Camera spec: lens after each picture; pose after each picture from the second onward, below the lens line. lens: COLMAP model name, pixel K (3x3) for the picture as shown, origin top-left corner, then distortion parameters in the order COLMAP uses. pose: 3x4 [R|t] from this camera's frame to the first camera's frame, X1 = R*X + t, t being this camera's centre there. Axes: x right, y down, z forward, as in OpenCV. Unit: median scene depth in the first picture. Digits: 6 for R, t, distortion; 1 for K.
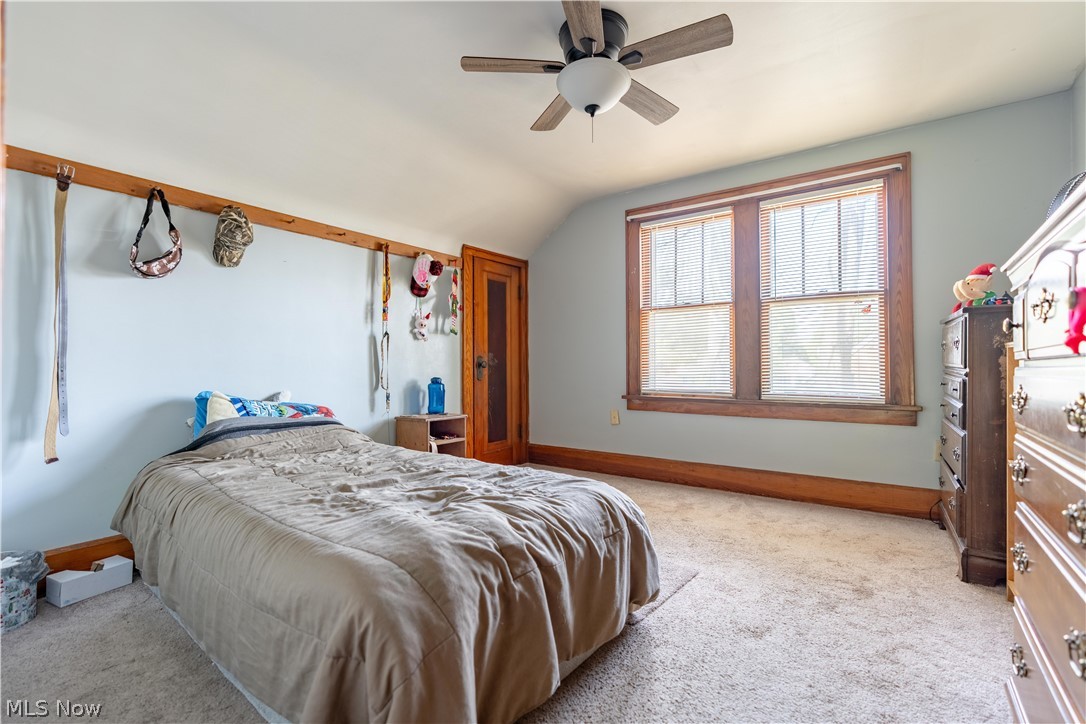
lens RADIAL K [[490.8, 0, 544.2], [0, 490.8, 361.4], [0, 0, 1]] dist [-0.001581, 0.000417]
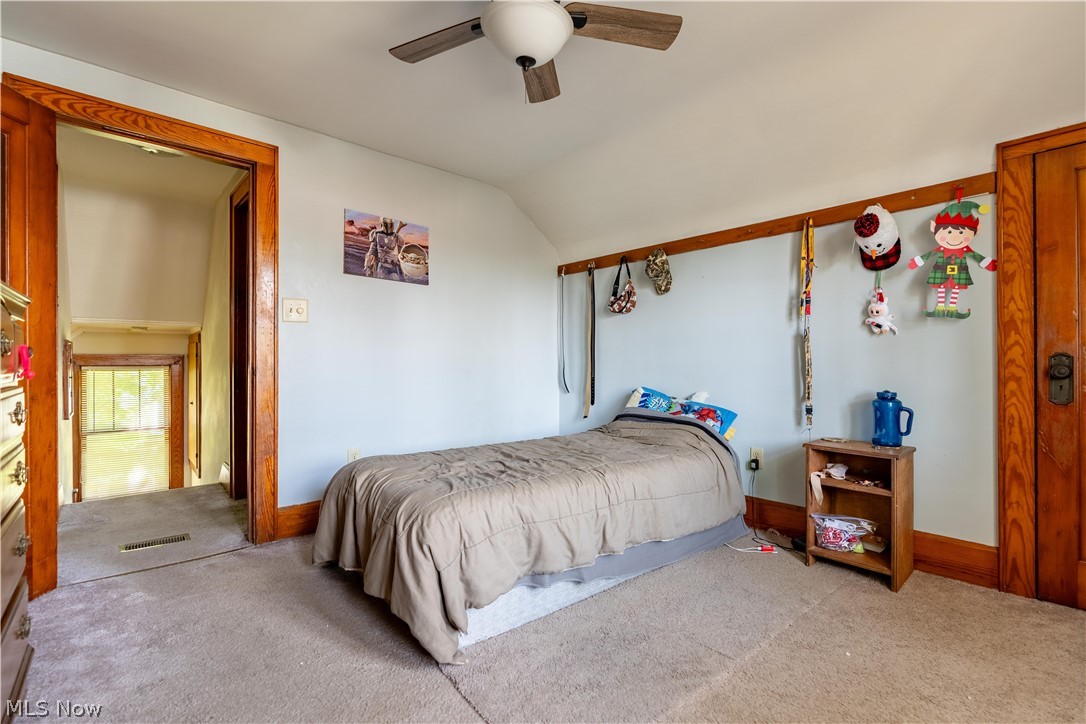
lens RADIAL K [[490.8, 0, 544.2], [0, 490.8, 361.4], [0, 0, 1]] dist [-0.001581, 0.000417]
pose [[-0.235935, -0.005051, -0.971756, 0.555761], [0.003019, 0.999978, -0.005931, -0.003729], [0.971764, -0.004333, -0.235915, 0.782609]]
